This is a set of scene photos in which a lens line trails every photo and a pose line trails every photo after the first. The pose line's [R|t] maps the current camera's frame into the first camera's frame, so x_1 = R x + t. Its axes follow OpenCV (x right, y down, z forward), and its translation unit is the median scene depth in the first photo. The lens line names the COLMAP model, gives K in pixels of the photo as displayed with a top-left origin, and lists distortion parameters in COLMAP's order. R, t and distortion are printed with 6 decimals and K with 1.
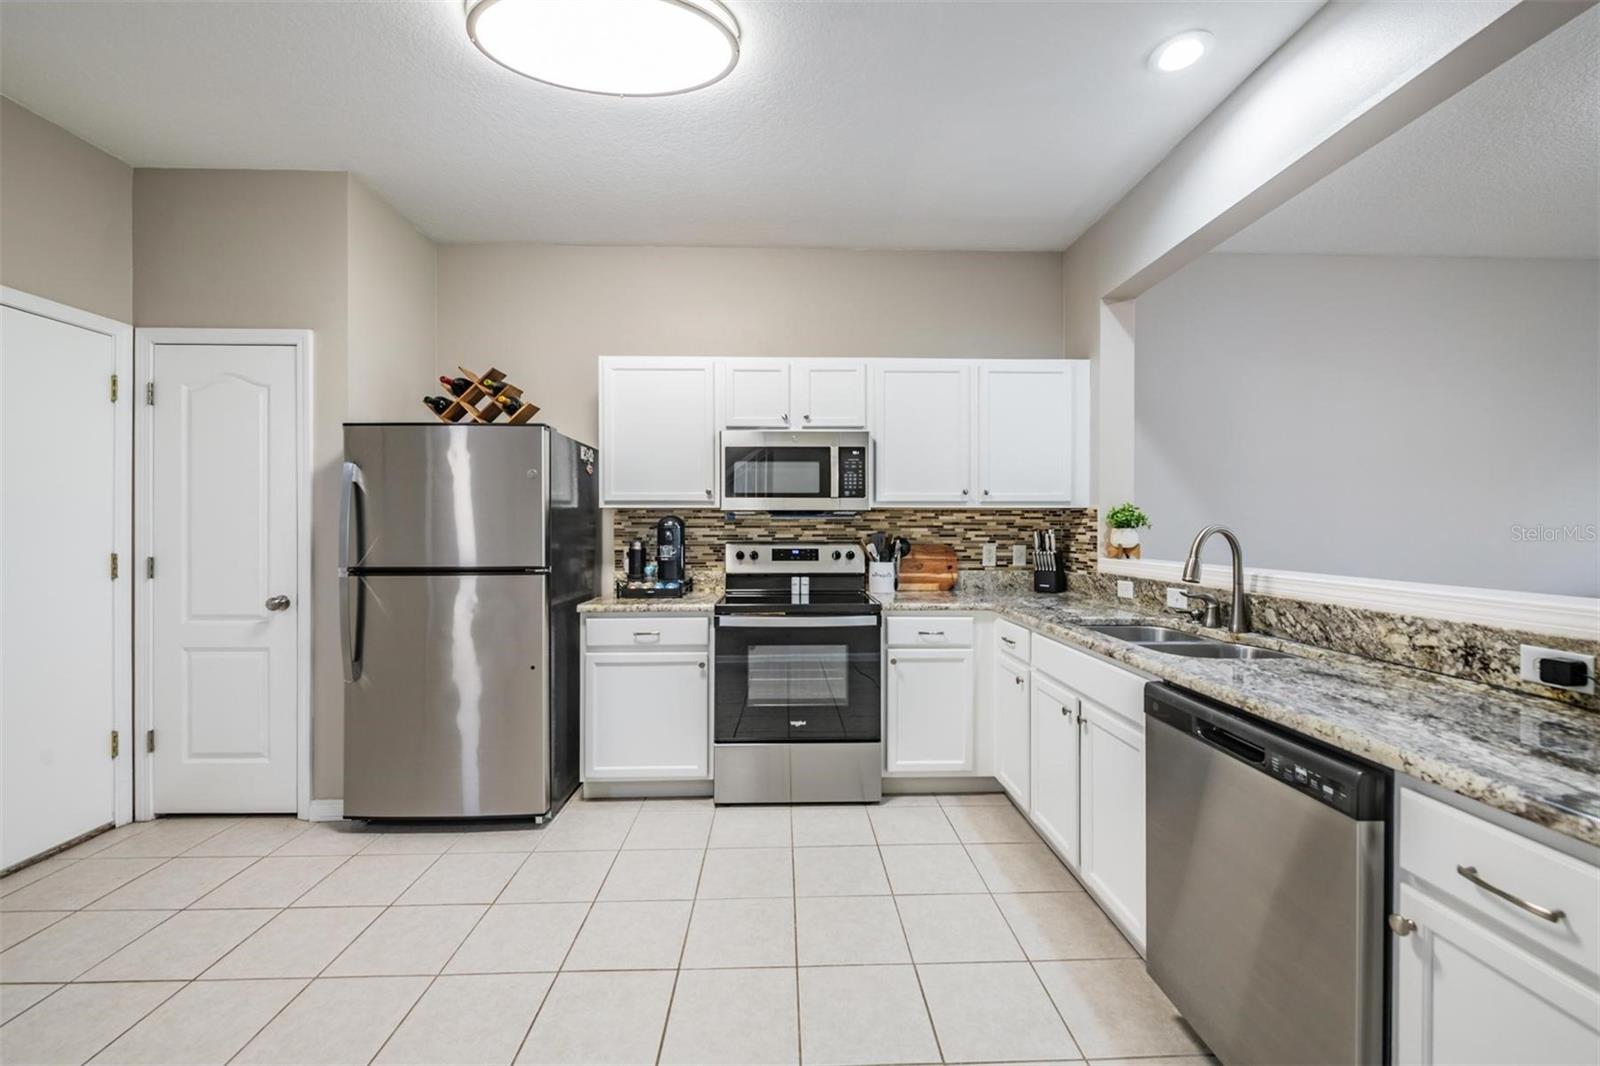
lens RADIAL K [[631.3, 0, 794.8], [0, 631.3, 530.8], [0, 0, 1]] dist [-0.000027, -0.000200]
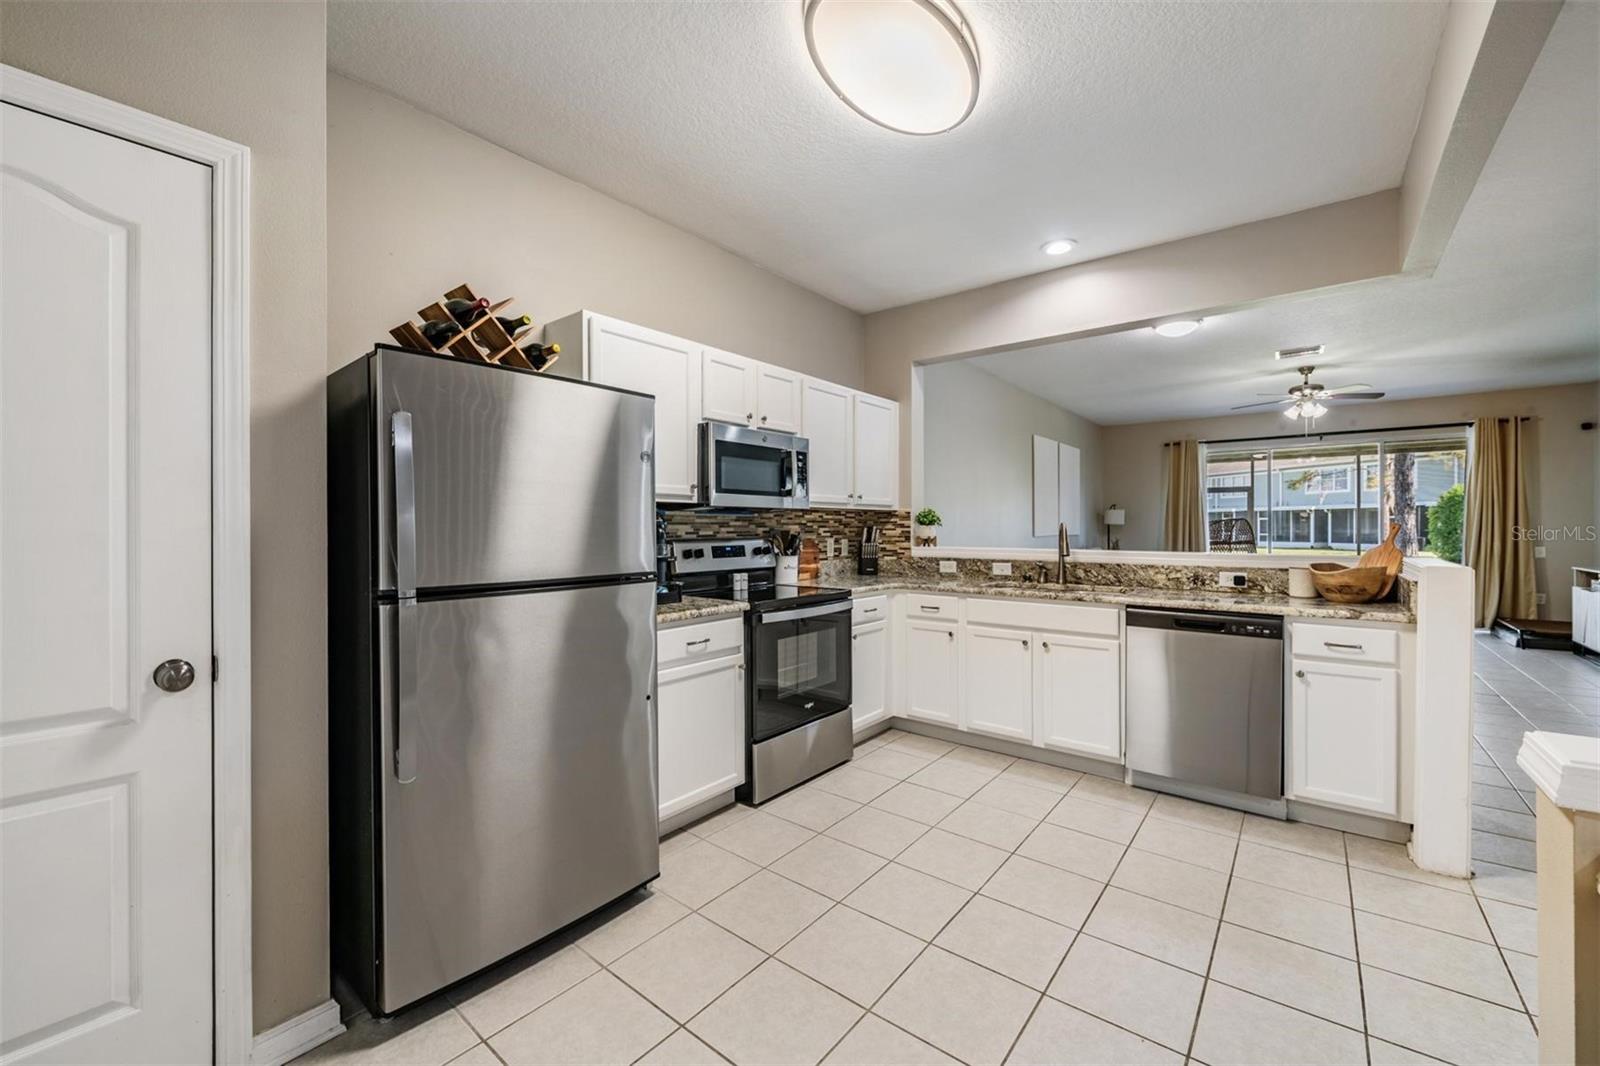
lens RADIAL K [[640.7, 0, 804.4], [0, 640.7, 529.7], [0, 0, 1]] dist [-0.013480, -0.000482]
pose [[0.647351, -0.004464, 0.762179, -0.753088], [0.004449, 0.999988, 0.002078, 0.001480], [-0.762179, 0.002046, 0.647363, 0.266094]]
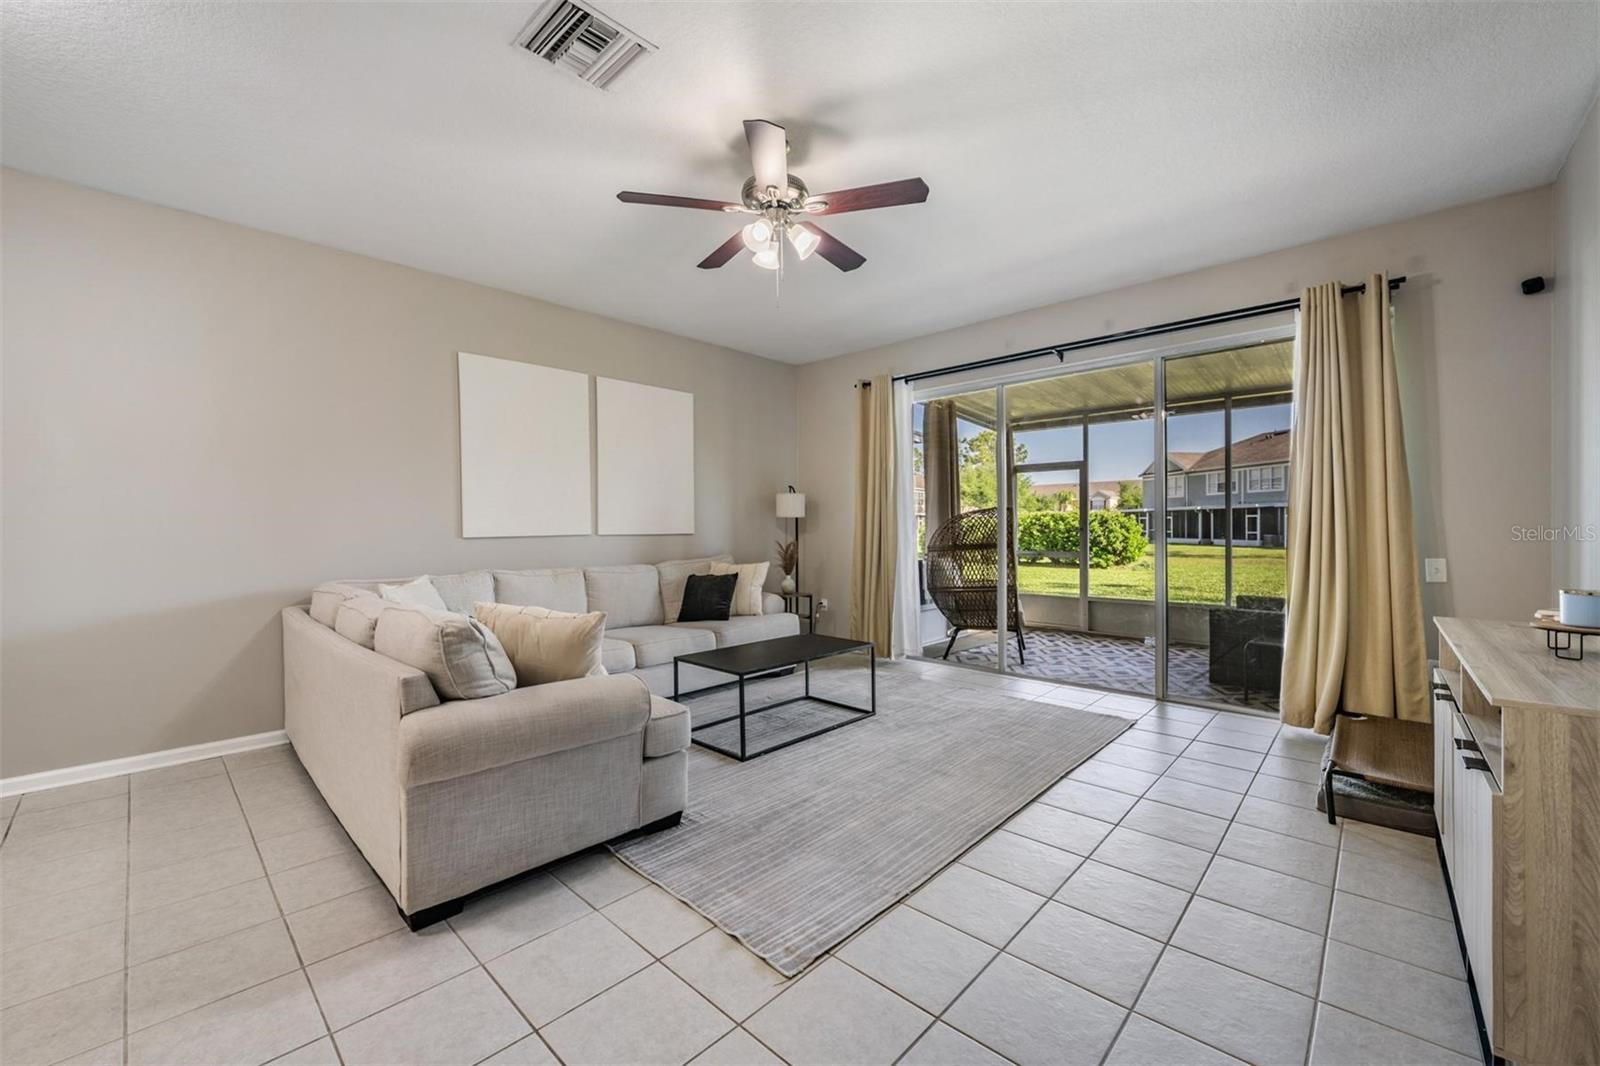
lens RADIAL K [[640.7, 0, 804.4], [0, 640.7, 529.7], [0, 0, 1]] dist [-0.013480, -0.000482]
pose [[0.700504, -0.006008, 0.713623, 1.190182], [0.006971, 0.999974, 0.001575, 0.026410], [-0.713614, 0.003871, 0.700528, -0.274206]]
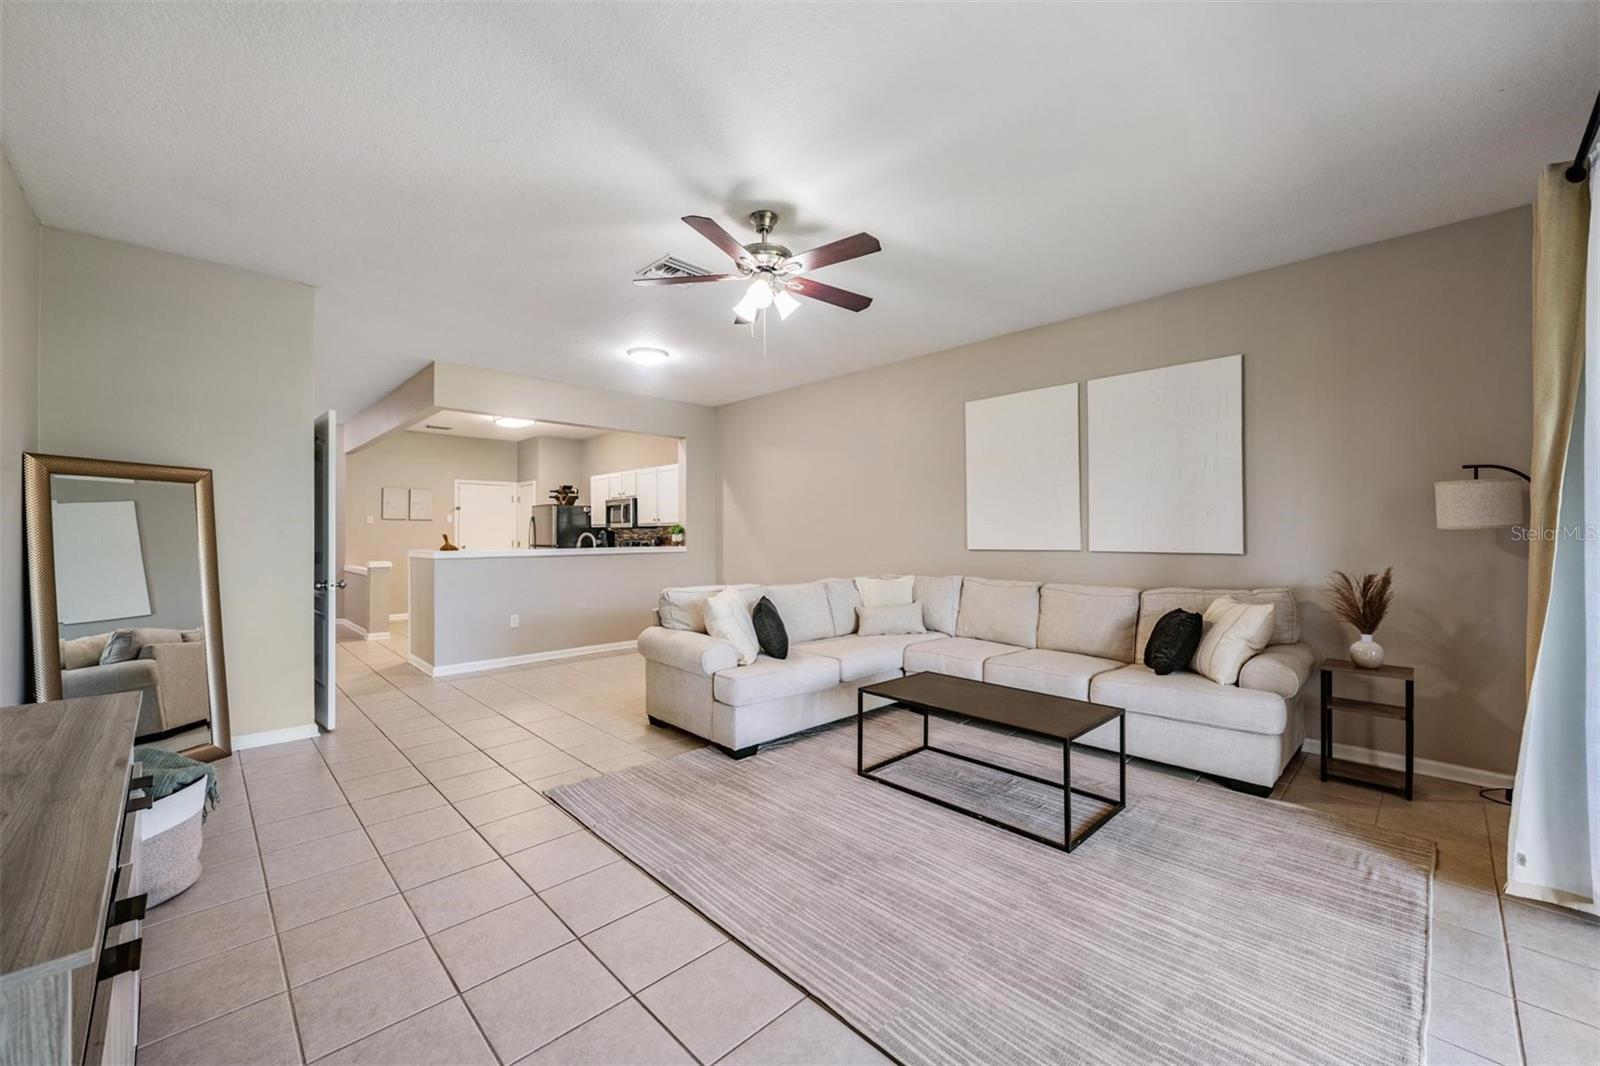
lens RADIAL K [[618.6, 0, 799.1], [0, 618.6, 526.6], [0, 0, 1]] dist [-0.000064, -0.016586]
pose [[0.673586, -0.011033, -0.739026, 2.542268], [-0.001169, 0.999871, -0.015992, 0.006159], [0.739108, 0.011636, 0.673487, -0.248736]]
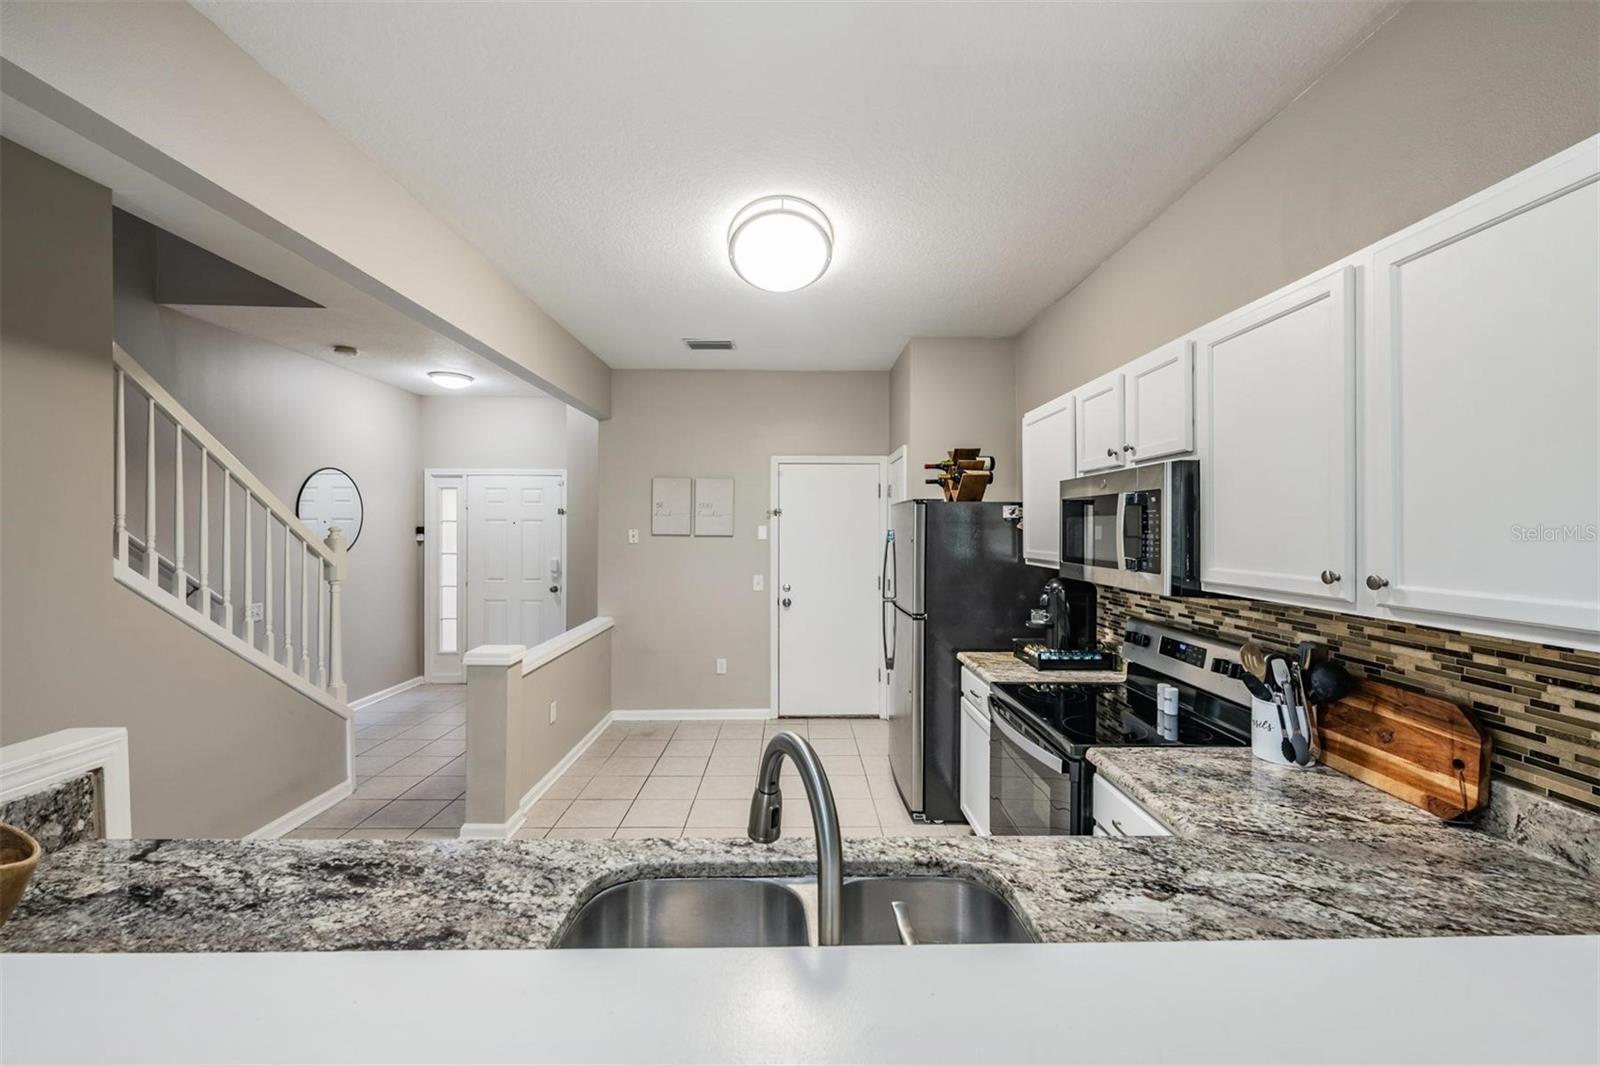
lens RADIAL K [[623.0, 0, 808.2], [0, 623.0, 527.4], [0, 0, 1]] dist [0.012240, -0.007574]
pose [[-0.013469, -0.001229, -0.999909, 0.701312], [-0.007495, 0.999971, -0.001128, -0.092712], [0.999881, 0.007479, -0.013478, 0.670597]]
